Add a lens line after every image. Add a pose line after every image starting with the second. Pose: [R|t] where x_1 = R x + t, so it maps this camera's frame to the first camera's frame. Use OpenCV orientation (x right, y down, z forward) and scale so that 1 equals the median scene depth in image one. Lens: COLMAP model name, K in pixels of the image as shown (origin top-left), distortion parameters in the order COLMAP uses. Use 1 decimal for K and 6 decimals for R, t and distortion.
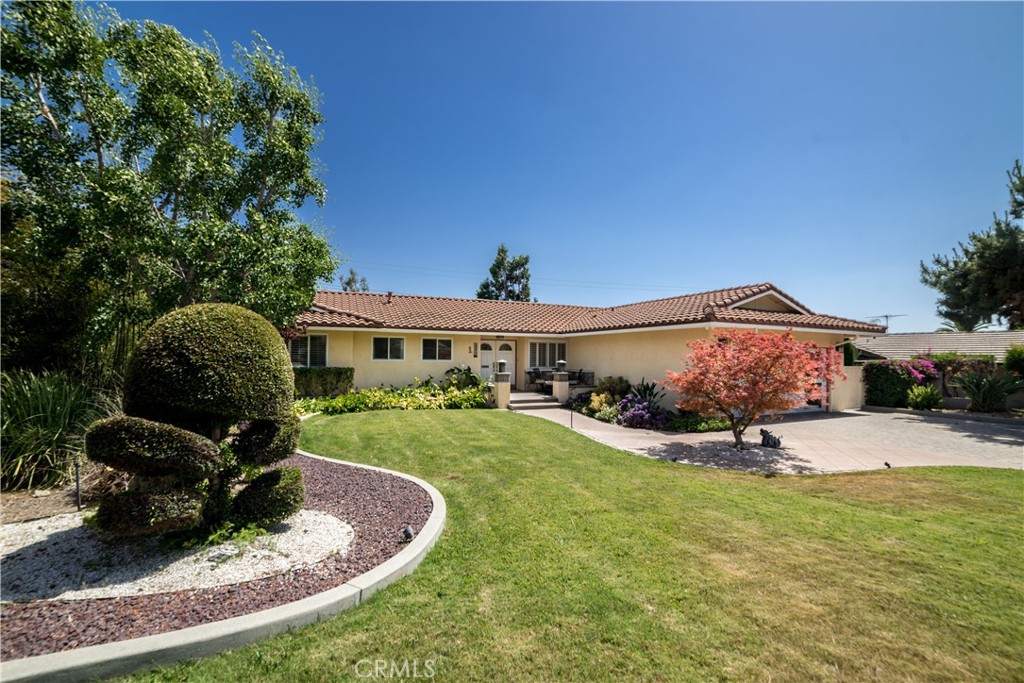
lens RADIAL K [[453.5, 0, 513.1], [0, 453.5, 346.6], [0, 0, 1]] dist [-0.070345, 0.000182]
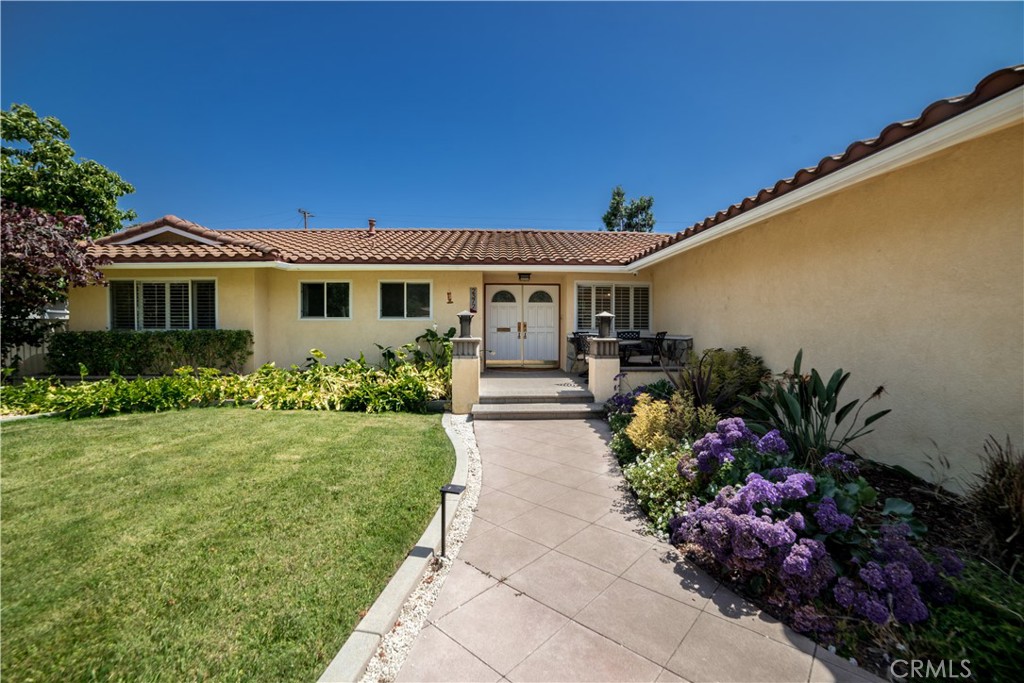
lens RADIAL K [[427.9, 0, 519.4], [0, 427.9, 341.4], [0, 0, 1]] dist [-0.095103, 0.027555]
pose [[0.941499, 0.001810, -0.337012, 0.178828], [0.015093, 0.998756, 0.047527, 0.040399], [0.336679, -0.049833, 0.940300, 0.593140]]
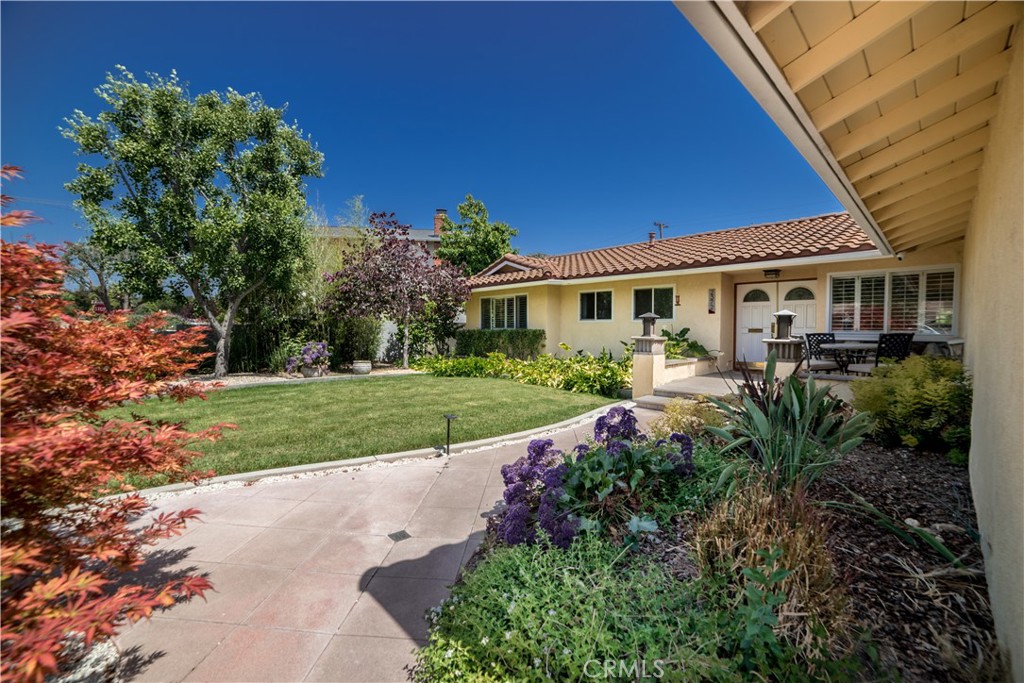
lens RADIAL K [[427.9, 0, 519.4], [0, 427.9, 341.4], [0, 0, 1]] dist [-0.095103, 0.027555]
pose [[0.342553, 0.017399, -0.939337, 0.394433], [0.019661, 0.999477, 0.025683, 0.046926], [0.939293, -0.027266, 0.342031, 0.677520]]
